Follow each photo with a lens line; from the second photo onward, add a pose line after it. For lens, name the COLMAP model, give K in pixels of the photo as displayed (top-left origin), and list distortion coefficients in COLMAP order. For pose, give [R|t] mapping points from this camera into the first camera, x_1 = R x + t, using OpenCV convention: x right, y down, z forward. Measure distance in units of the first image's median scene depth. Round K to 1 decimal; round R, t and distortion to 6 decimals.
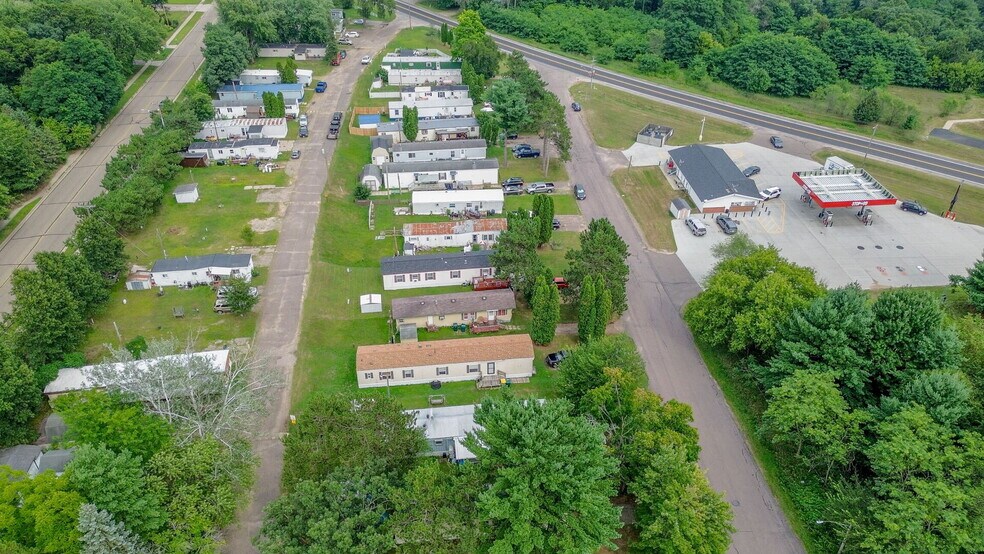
lens RADIAL K [[694.1, 0, 489.1], [0, 694.1, 277.4], [0, 0, 1]] dist [0.086157, -0.088729]
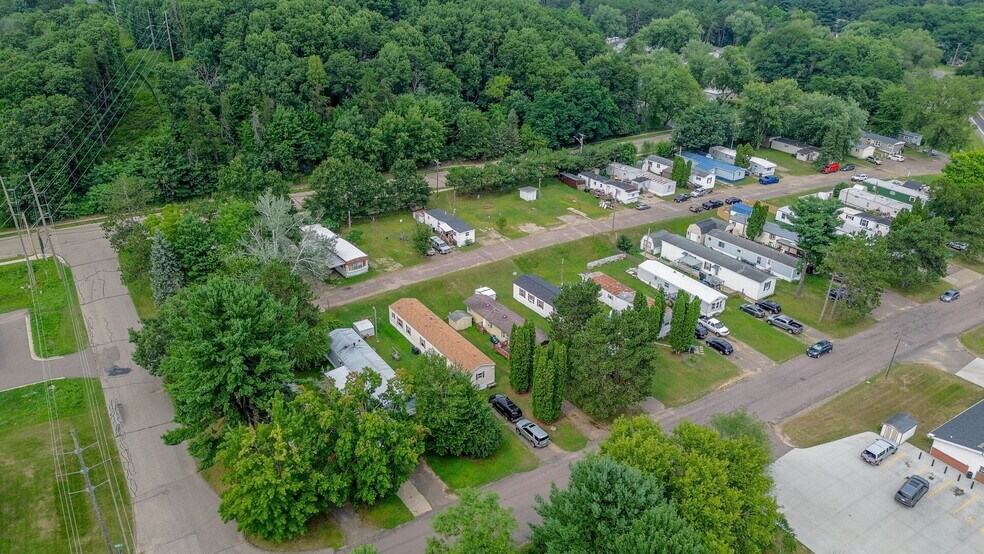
lens RADIAL K [[694.1, 0, 489.1], [0, 694.1, 277.4], [0, 0, 1]] dist [0.086157, -0.088729]
pose [[0.459352, 0.388460, -0.798808, 0.536129], [-0.513995, 0.849689, 0.117633, -0.091268], [0.724434, 0.356548, 0.589973, 0.240294]]
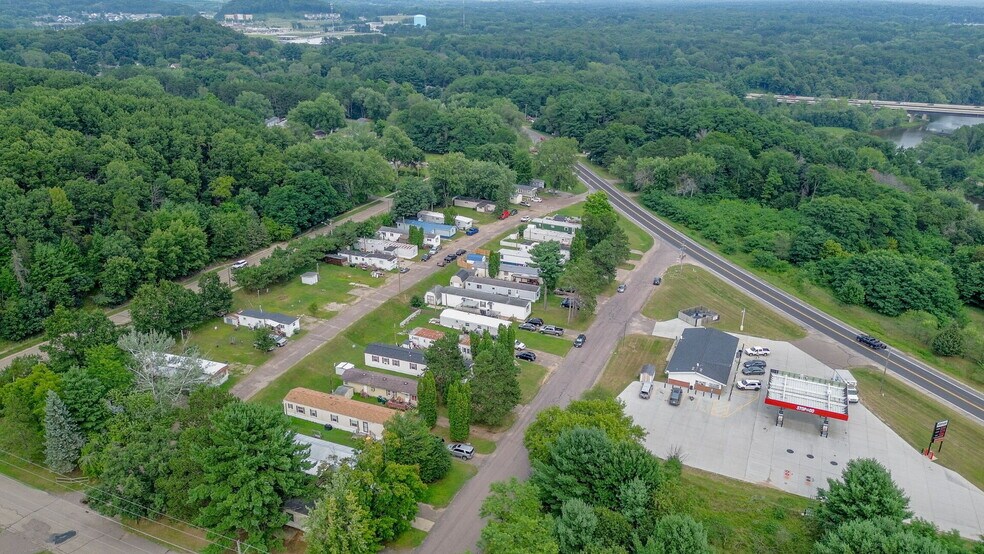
lens RADIAL K [[694.1, 0, 489.1], [0, 694.1, 277.4], [0, 0, 1]] dist [0.086157, -0.088729]
pose [[0.870598, 0.182167, -0.457029, 0.489677], [-0.283842, 0.944718, -0.164139, 0.008793], [0.401863, 0.272623, 0.874176, -0.091900]]
